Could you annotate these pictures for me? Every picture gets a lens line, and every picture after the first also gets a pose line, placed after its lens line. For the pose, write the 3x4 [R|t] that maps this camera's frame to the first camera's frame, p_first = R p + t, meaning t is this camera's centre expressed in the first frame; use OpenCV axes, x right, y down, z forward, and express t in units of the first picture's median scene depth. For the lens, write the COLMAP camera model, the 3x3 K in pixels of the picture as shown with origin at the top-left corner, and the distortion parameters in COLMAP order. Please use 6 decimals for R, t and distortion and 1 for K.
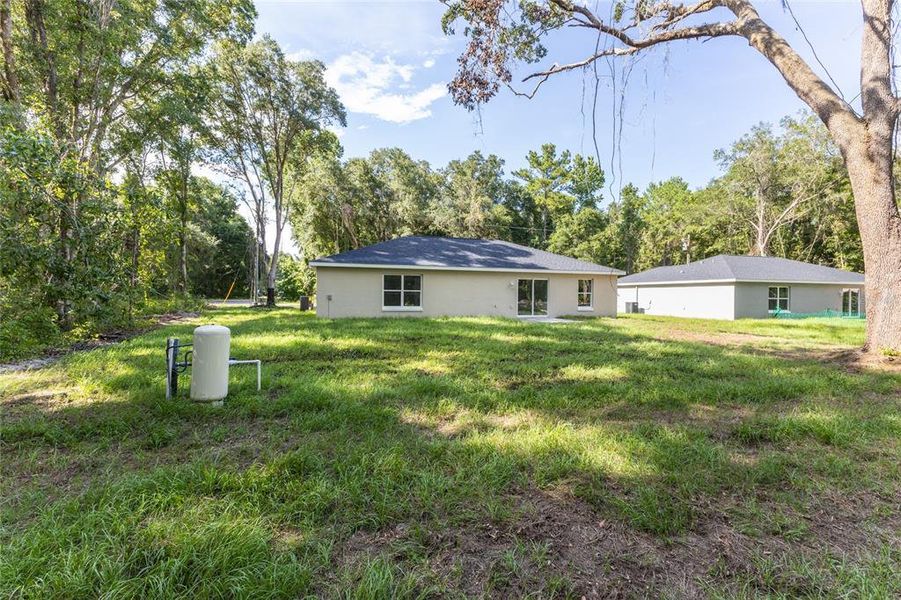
lens RADIAL K [[386.3, 0, 443.7], [0, 386.3, 296.9], [0, 0, 1]] dist [0.001828, 0.000004]
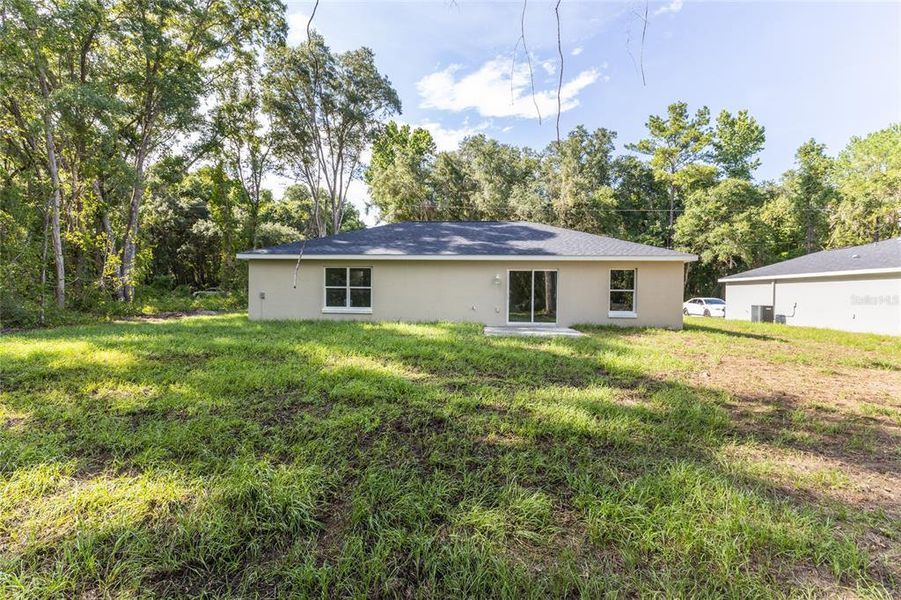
lens RADIAL K [[388.5, 0, 452.2], [0, 388.5, 294.4], [0, 0, 1]] dist [0.011704, -0.004115]
pose [[0.938542, 0.000432, -0.345166, 0.129639], [-0.003787, 0.999952, -0.009043, 0.001661], [0.345146, 0.009794, 0.938498, 0.113409]]
